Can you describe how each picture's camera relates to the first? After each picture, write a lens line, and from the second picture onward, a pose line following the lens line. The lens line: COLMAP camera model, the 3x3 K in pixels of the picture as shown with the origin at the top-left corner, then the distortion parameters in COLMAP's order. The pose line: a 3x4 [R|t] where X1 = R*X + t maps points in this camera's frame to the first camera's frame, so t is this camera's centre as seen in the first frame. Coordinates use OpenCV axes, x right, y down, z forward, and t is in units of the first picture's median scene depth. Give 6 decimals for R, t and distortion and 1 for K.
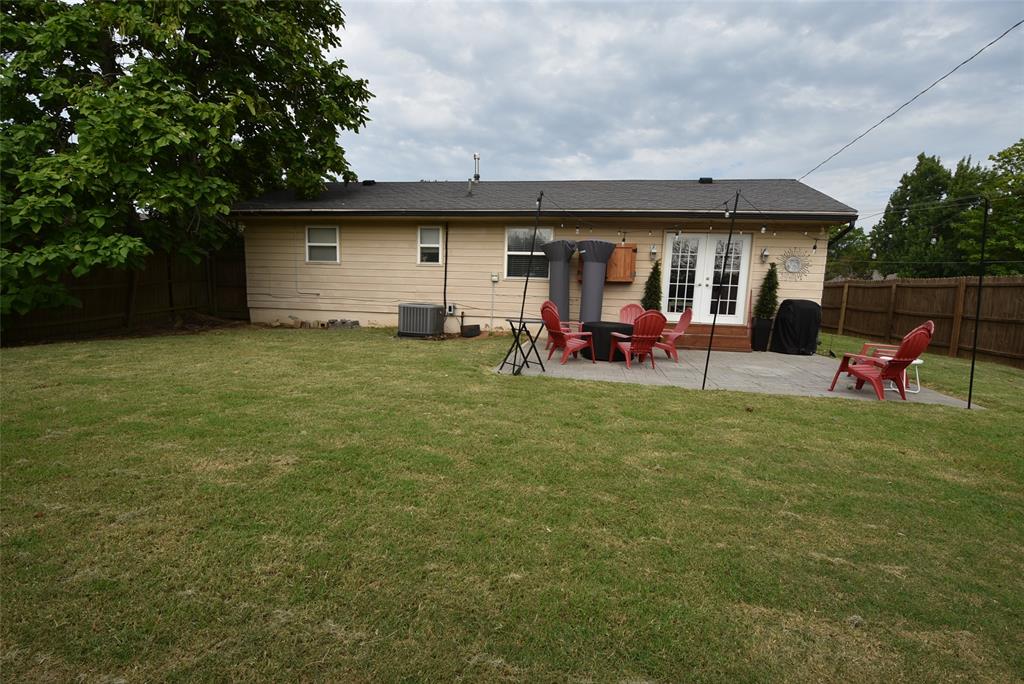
lens RADIAL K [[450.7, 0, 514.7], [0, 450.7, 343.4], [0, 0, 1]] dist [-0.011029, -0.004513]
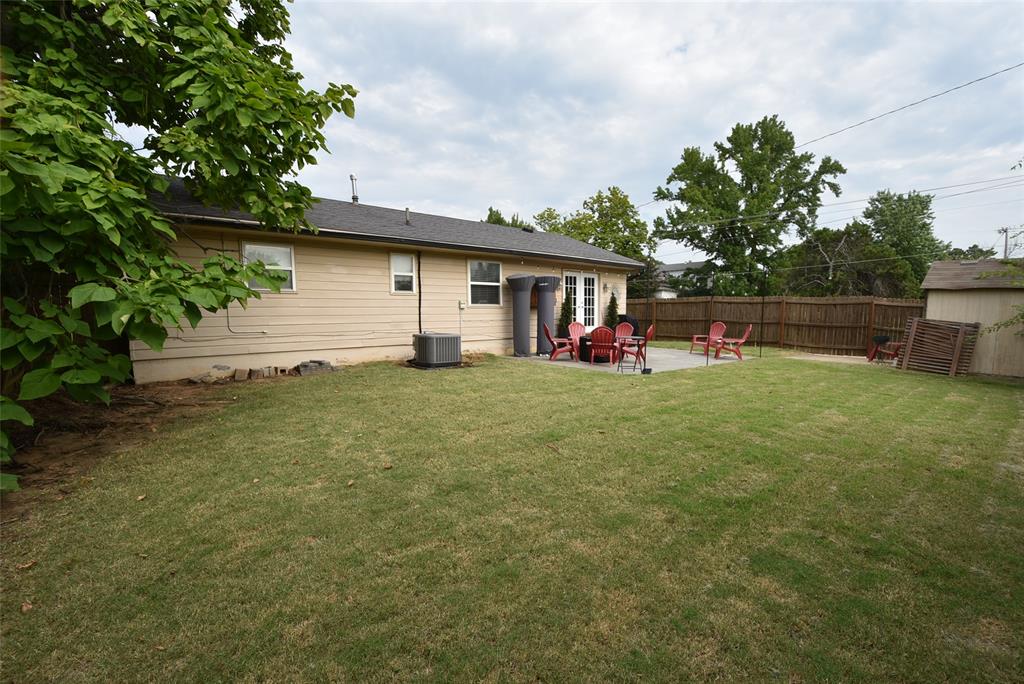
lens RADIAL K [[450.7, 0, 514.9], [0, 450.7, 341.2], [0, 0, 1]] dist [-0.011029, -0.004513]
pose [[0.645439, -0.084999, 0.759067, -0.791399], [0.116273, 0.993141, 0.012341, -0.057749], [-0.754910, 0.080294, 0.650895, 0.200289]]
